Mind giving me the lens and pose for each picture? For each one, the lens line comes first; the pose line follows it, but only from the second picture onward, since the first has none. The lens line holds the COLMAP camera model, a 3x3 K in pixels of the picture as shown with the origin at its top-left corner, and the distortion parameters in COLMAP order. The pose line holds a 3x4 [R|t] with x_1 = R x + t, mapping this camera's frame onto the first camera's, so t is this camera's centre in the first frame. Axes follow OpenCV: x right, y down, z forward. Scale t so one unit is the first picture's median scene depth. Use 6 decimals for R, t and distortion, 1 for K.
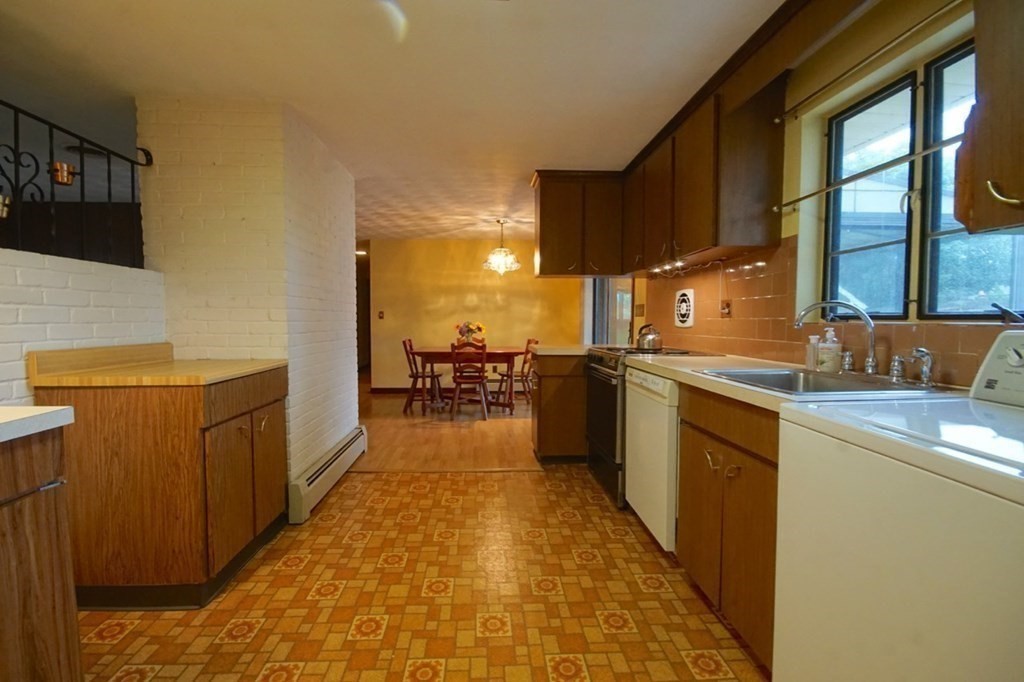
lens RADIAL K [[444.2, 0, 496.5], [0, 444.2, 344.7], [0, 0, 1]] dist [0.011154, -0.012290]
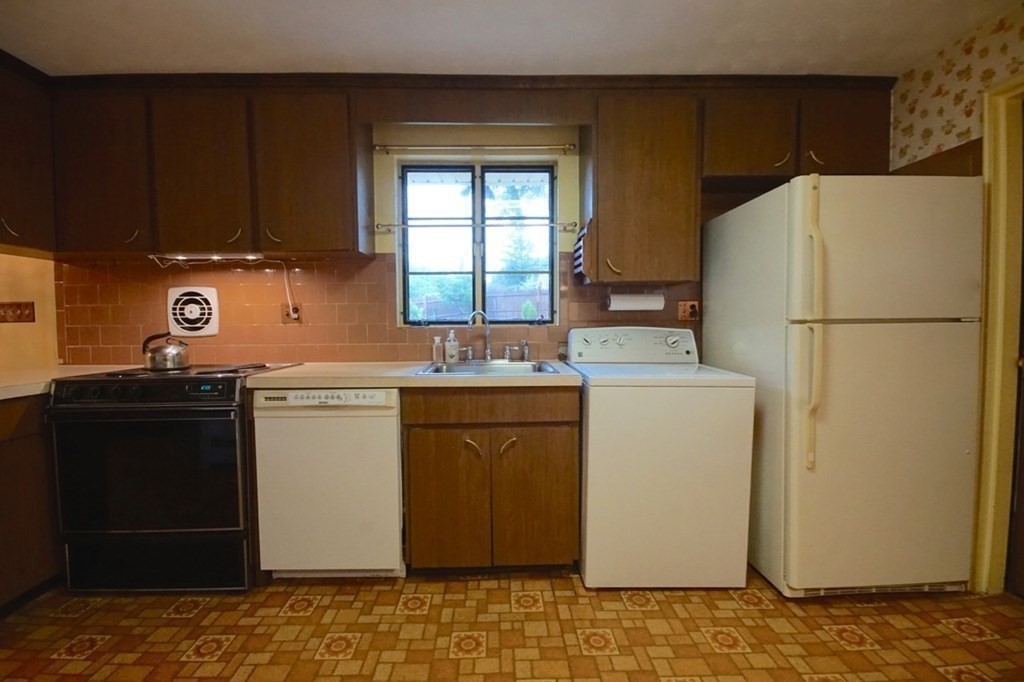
lens RADIAL K [[444.2, 0, 505.6], [0, 444.2, 345.2], [0, 0, 1]] dist [0.011154, -0.012290]
pose [[0.024017, -0.048744, 0.998523, -0.409926], [0.063139, 0.996891, 0.047145, -0.031904], [-0.997716, 0.061914, 0.027020, 0.547962]]
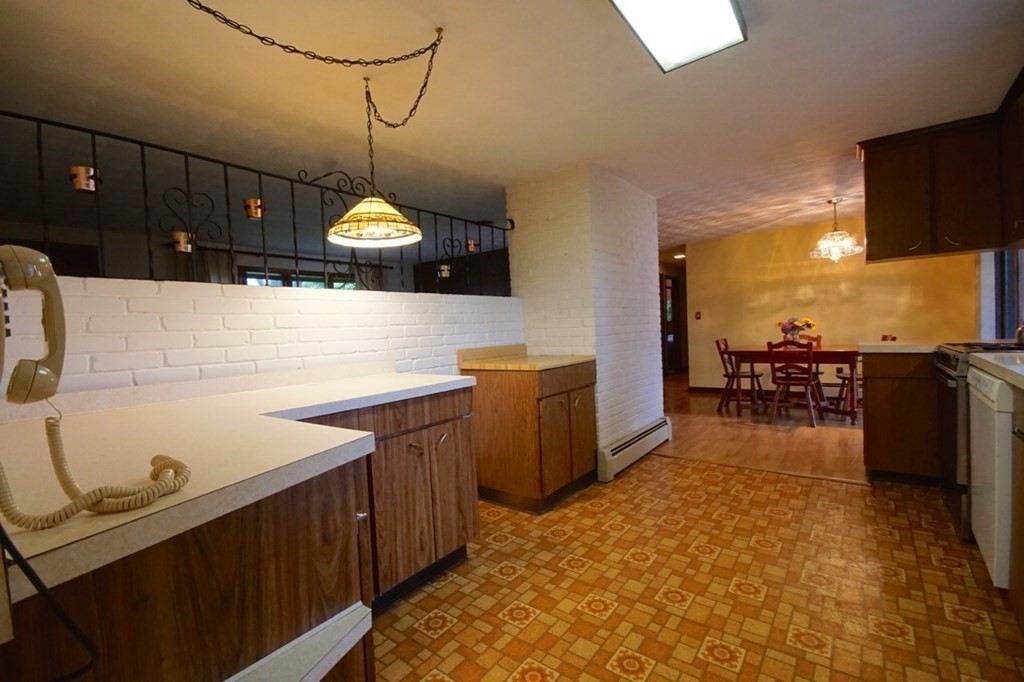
lens RADIAL K [[444.2, 0, 503.3], [0, 444.2, 342.2], [0, 0, 1]] dist [0.011154, -0.012290]
pose [[0.756942, -0.017524, -0.653247, 0.173441], [0.011225, 0.999842, -0.013814, 0.007580], [0.653386, 0.003124, 0.757019, -0.165364]]
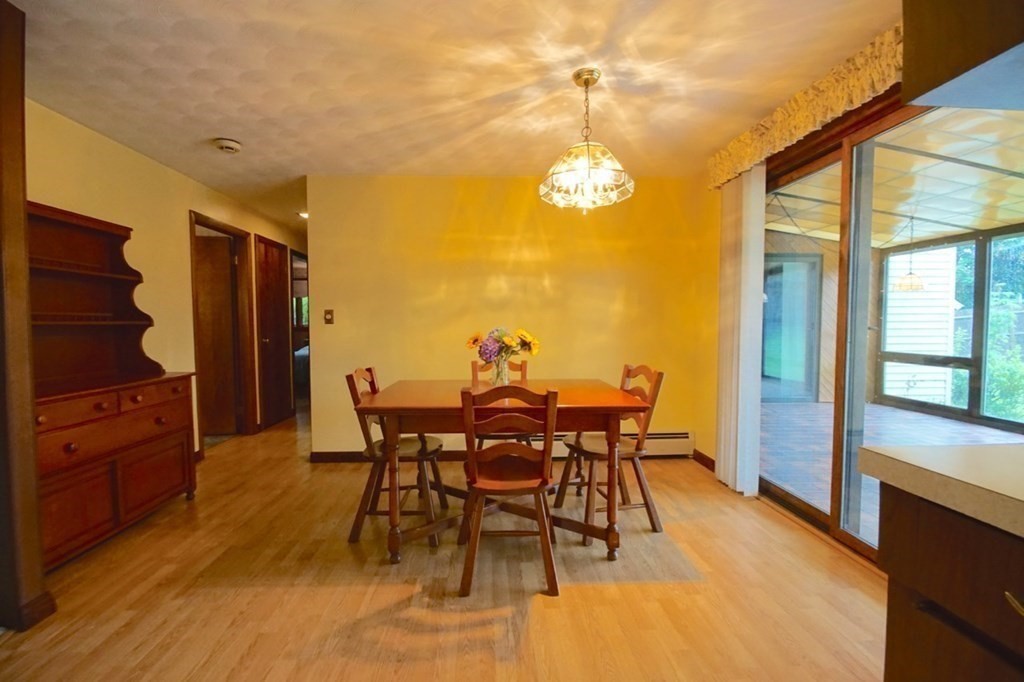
lens RADIAL K [[444.2, 0, 494.5], [0, 444.2, 345.1], [0, 0, 1]] dist [0.011154, -0.012290]
pose [[0.999806, -0.005111, -0.018998, -0.128868], [0.004892, 0.999922, -0.011510, -0.065639], [0.019055, 0.011415, 0.999753, 1.205576]]
